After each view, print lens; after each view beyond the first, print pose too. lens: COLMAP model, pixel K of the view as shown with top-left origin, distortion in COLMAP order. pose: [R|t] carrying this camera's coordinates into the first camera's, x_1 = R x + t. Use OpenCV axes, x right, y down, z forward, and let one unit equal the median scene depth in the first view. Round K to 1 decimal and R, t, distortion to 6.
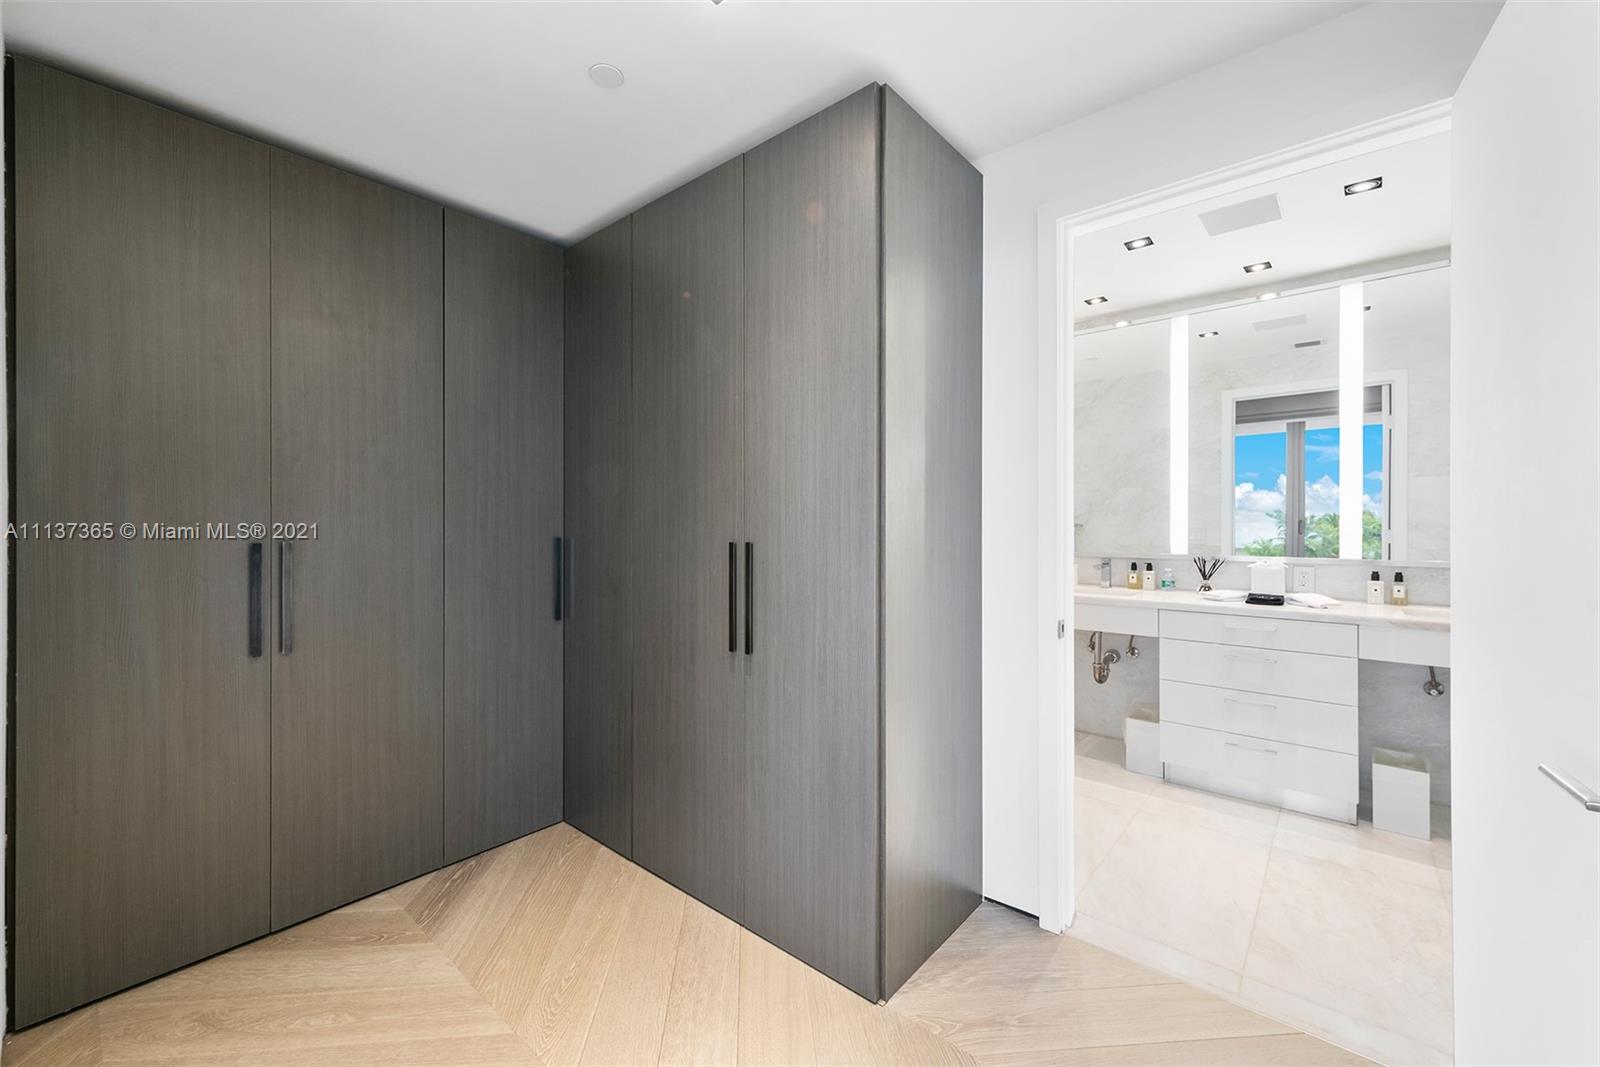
lens RADIAL K [[661.1, 0, 795.3], [0, 661.1, 525.0], [0, 0, 1]] dist [0.007185, 0.000111]
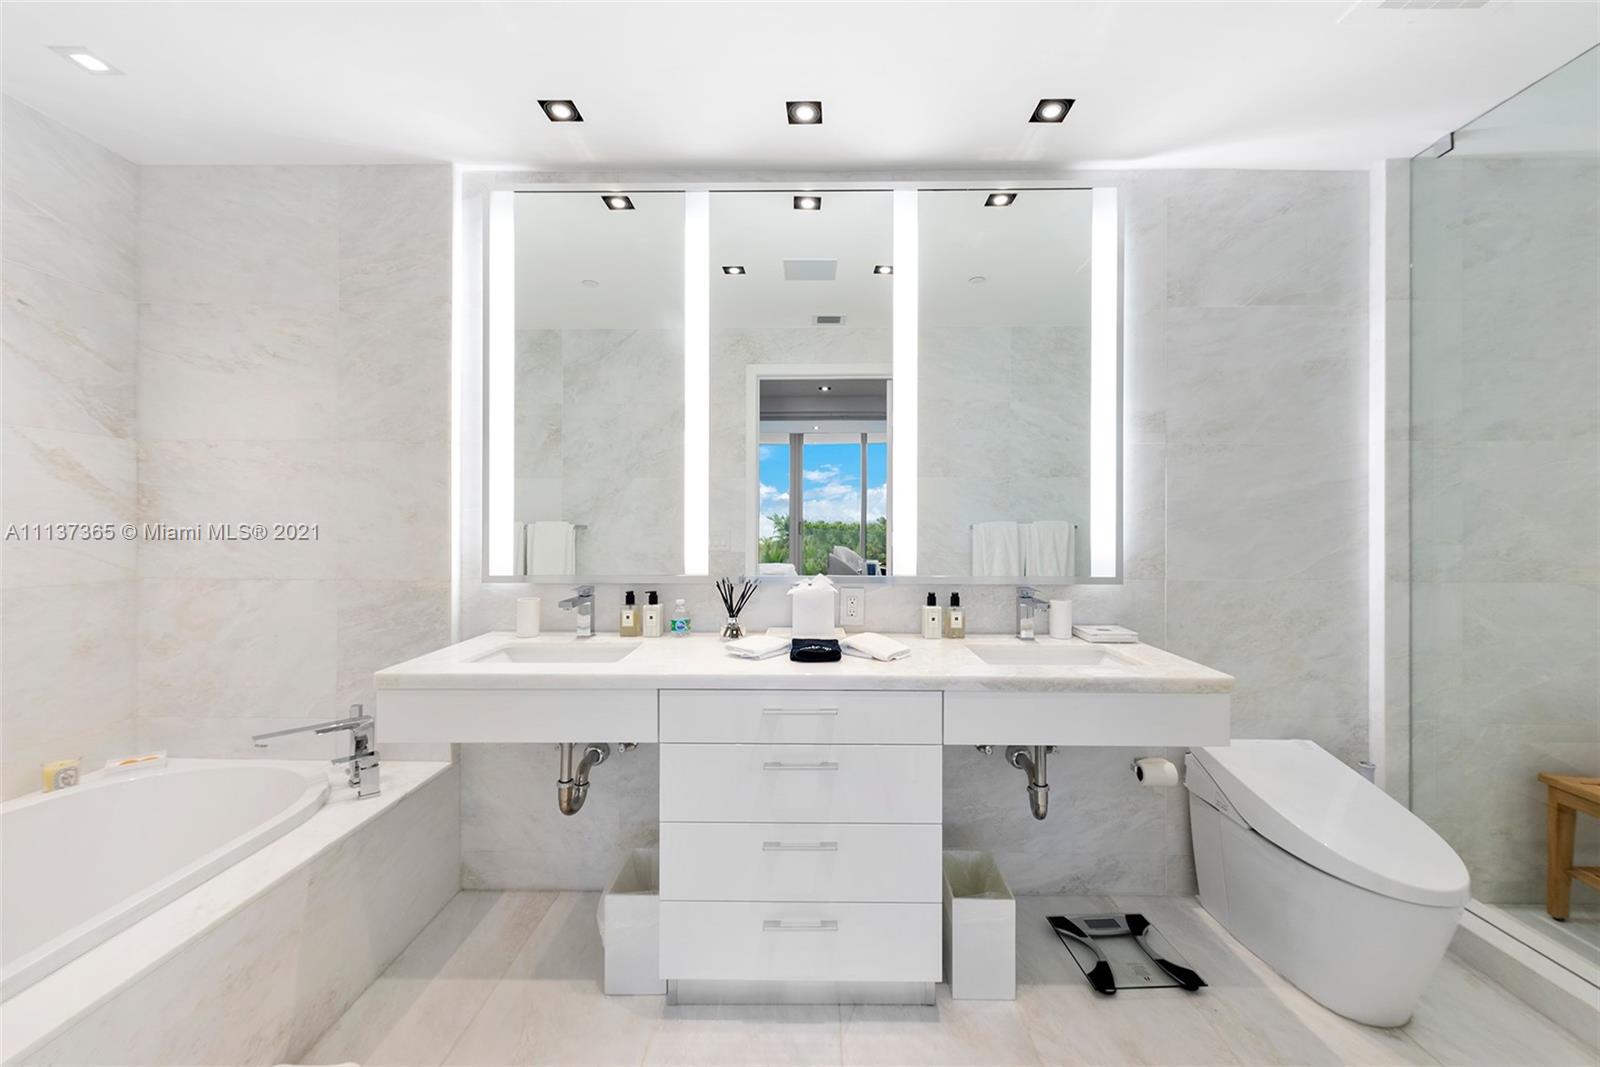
lens RADIAL K [[661.1, 0, 795.3], [0, 661.1, 525.0], [0, 0, 1]] dist [0.007185, 0.000111]
pose [[0.790660, 0.001789, 0.612253, 0.295941], [-0.001501, 0.999998, -0.000984, -0.002820], [-0.612253, -0.000141, 0.790662, 0.490927]]
